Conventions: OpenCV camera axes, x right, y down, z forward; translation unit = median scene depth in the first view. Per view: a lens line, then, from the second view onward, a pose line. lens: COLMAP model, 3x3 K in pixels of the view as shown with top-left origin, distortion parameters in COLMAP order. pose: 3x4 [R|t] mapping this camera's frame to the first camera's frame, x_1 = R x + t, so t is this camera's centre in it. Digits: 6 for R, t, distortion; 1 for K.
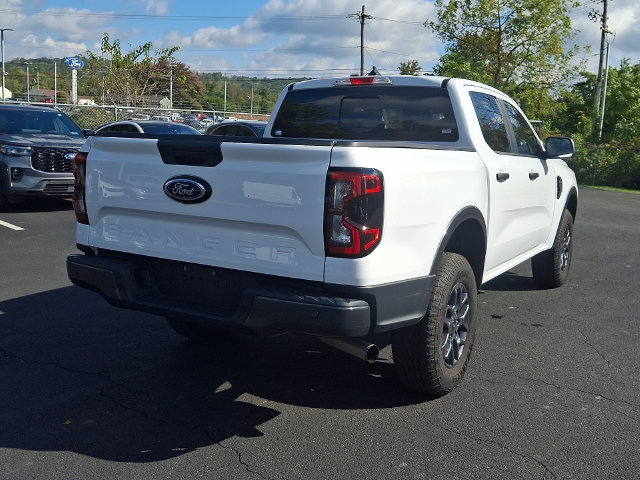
lens RADIAL K [[676.5, 0, 320.2], [0, 676.5, 229.8], [0, 0, 1]] dist [0.152241, -0.335752]
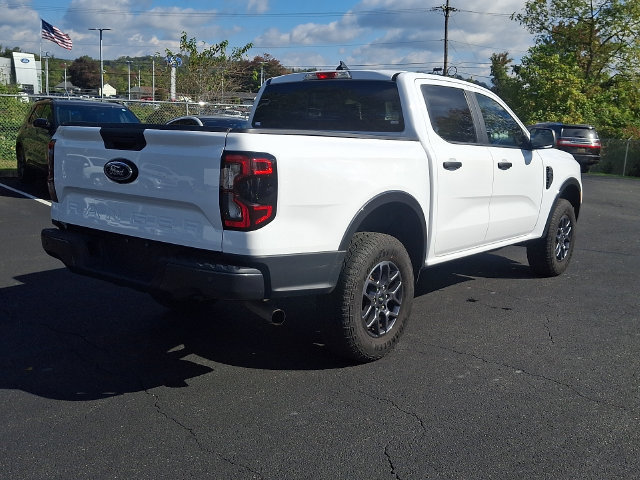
lens RADIAL K [[679.0, 0, 338.5], [0, 679.0, 238.6], [0, 0, 1]] dist [0.148629, -0.350592]
pose [[0.992627, 0.017794, -0.119900, 0.222512], [-0.015591, 0.999692, 0.019289, 0.019416], [0.120206, -0.017277, 0.992599, -0.079315]]
